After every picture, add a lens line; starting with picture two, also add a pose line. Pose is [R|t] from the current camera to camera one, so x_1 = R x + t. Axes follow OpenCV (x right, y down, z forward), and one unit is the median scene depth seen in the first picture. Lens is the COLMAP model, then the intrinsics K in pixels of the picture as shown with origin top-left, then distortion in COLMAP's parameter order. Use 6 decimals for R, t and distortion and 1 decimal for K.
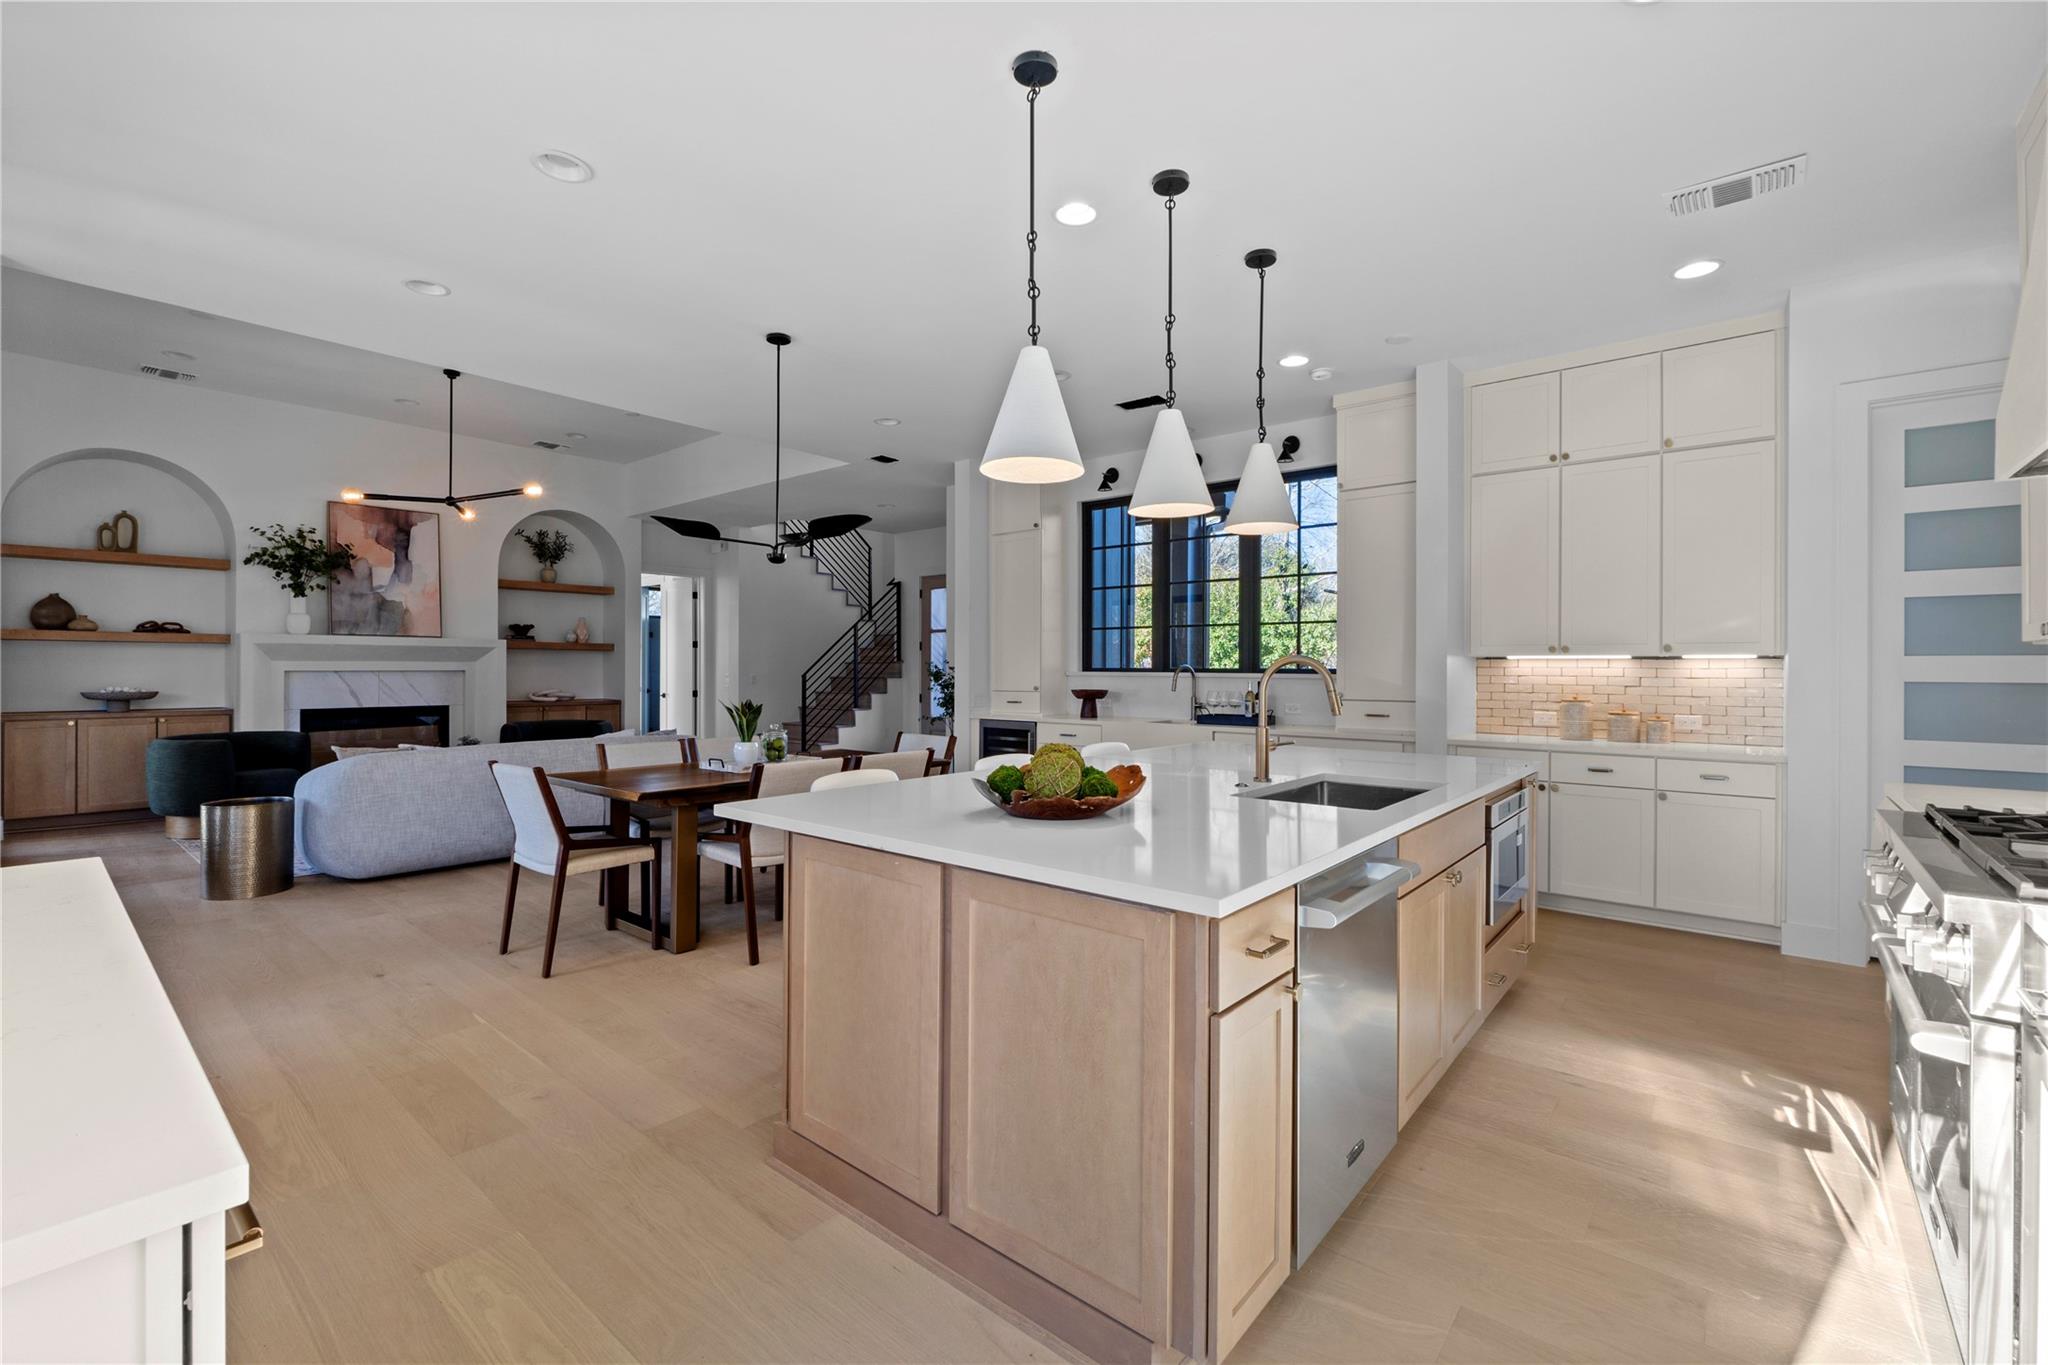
lens RADIAL K [[873.6, 0, 1016.0], [0, 873.6, 664.4], [0, 0, 1]] dist [-0.001923, -0.000060]
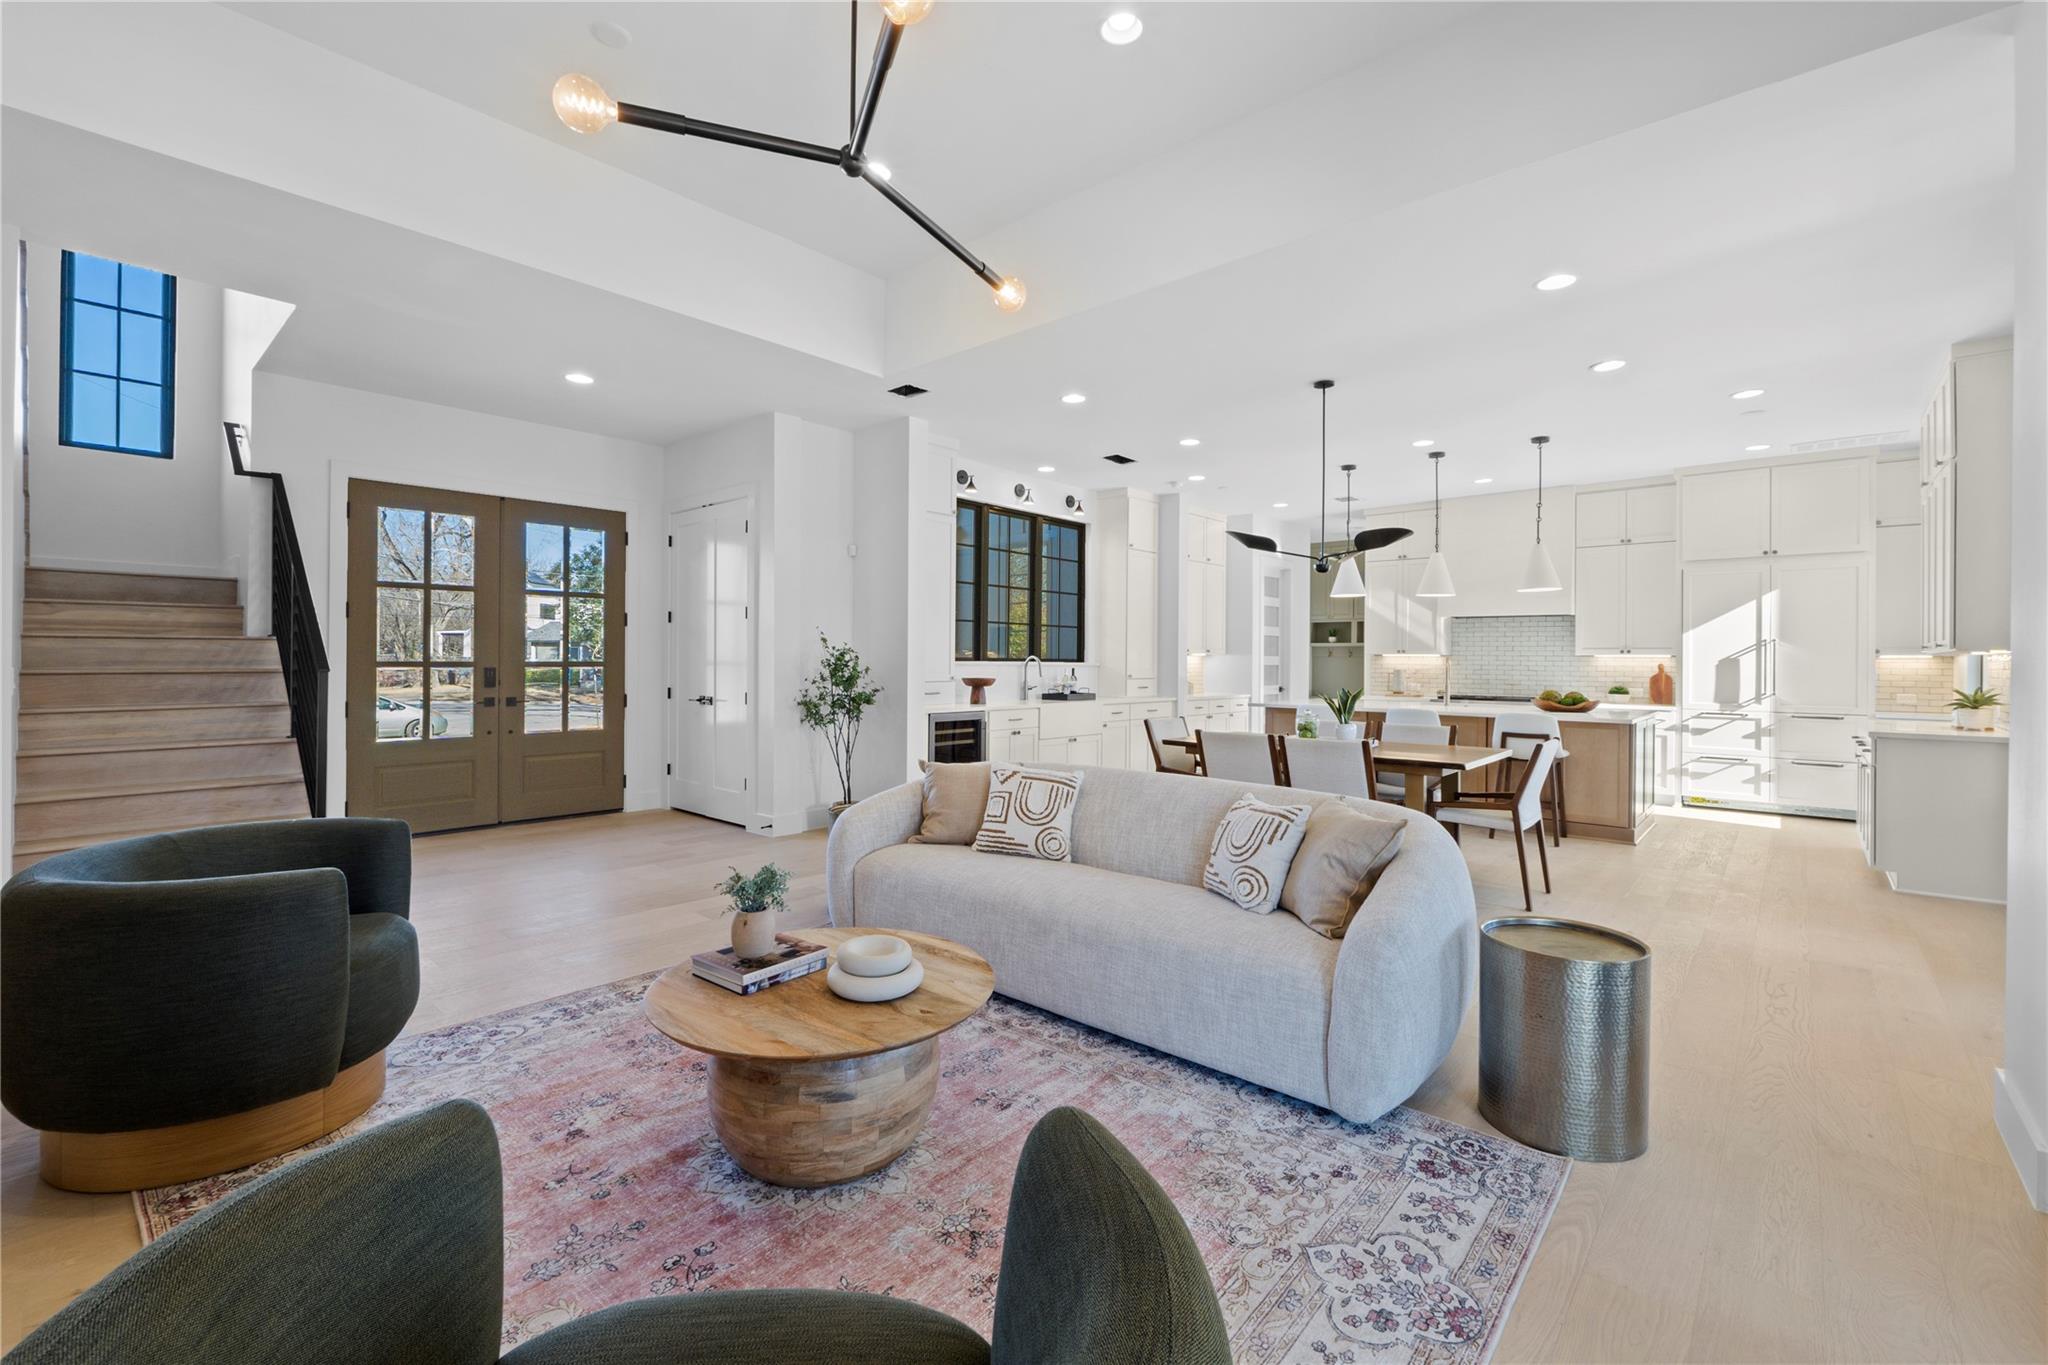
lens RADIAL K [[873.6, 0, 1016.0], [0, 873.6, 664.4], [0, 0, 1]] dist [-0.001923, -0.000060]
pose [[0.025660, -0.006906, 0.999647, -0.876227], [-0.013754, 0.999879, 0.007261, 0.003550], [-0.999576, -0.013936, 0.025562, 0.827470]]
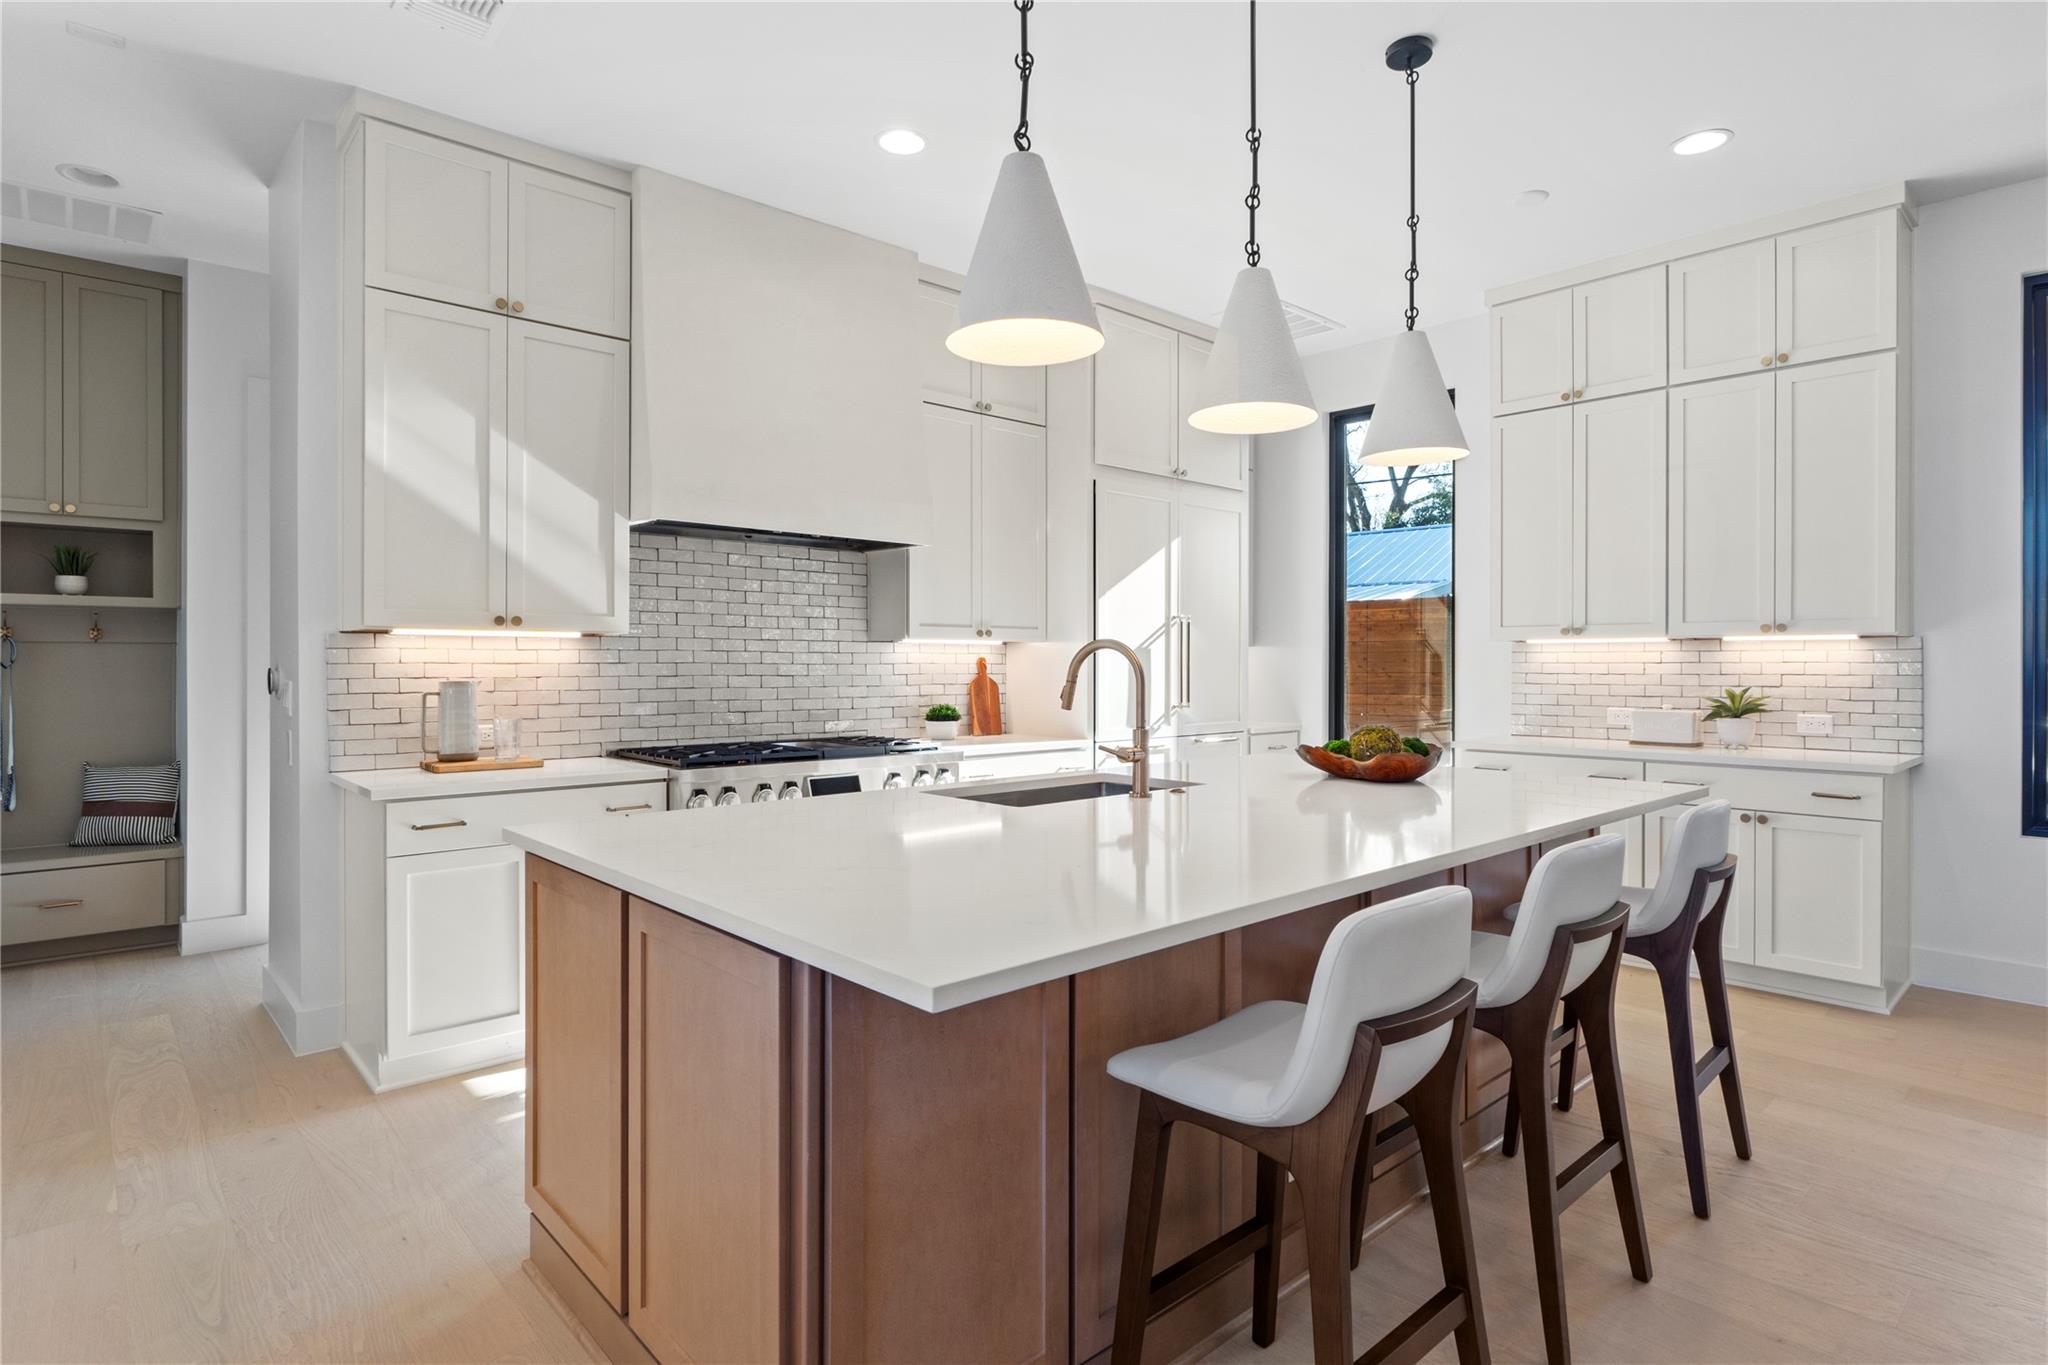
lens RADIAL K [[1053.1, 0, 1024.0], [0, 1053.1, 682.5], [0, 0, 1]] dist [-0.107662, -0.000189]
pose [[-0.992380, -0.003965, 0.123149, 0.055164], [-0.002464, 0.999921, 0.012335, 0.006412], [-0.123189, 0.011937, -0.992311, 0.730966]]
